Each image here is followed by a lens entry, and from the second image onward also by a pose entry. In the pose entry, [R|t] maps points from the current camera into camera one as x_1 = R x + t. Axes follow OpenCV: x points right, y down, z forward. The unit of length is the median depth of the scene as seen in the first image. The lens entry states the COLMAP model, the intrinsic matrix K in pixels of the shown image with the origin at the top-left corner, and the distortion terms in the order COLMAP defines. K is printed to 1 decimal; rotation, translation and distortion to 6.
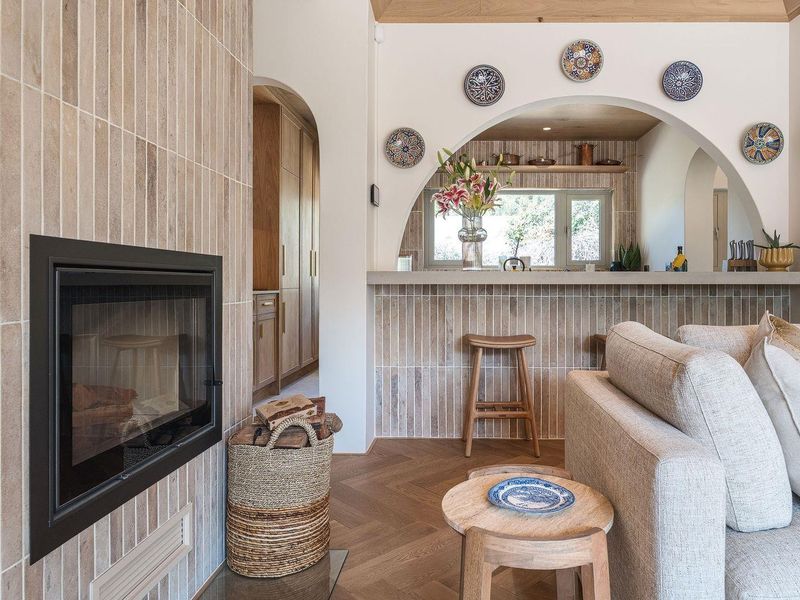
lens RADIAL K [[533.9, 0, 453.9], [0, 533.9, 283.6], [0, 0, 1]] dist [-0.002937, 0.000401]
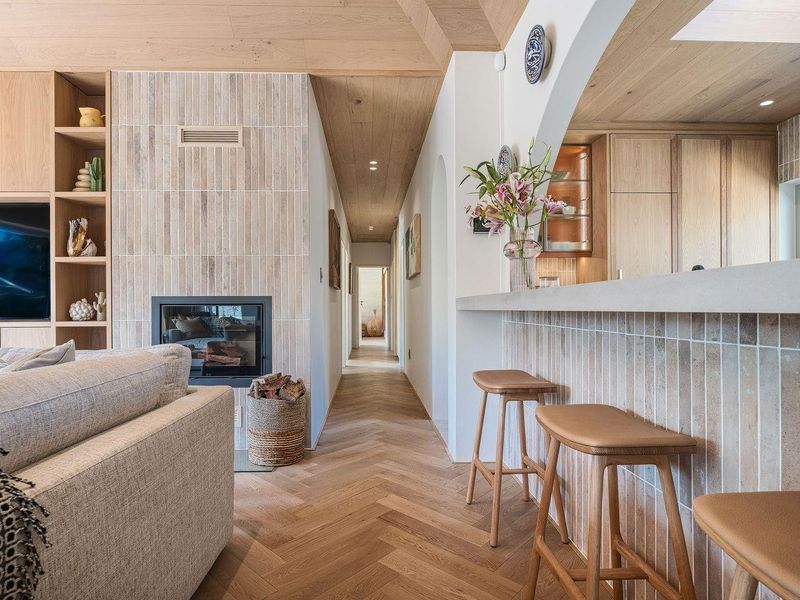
lens RADIAL K [[438.9, 0, 382.8], [0, 438.9, 306.2], [0, 0, 1]] dist [-0.003302, -0.000581]
pose [[0.044475, -0.005432, -0.998996, 0.687069], [0.002772, 0.999982, -0.005314, -0.001912], [0.999007, -0.002533, 0.044489, 0.747140]]
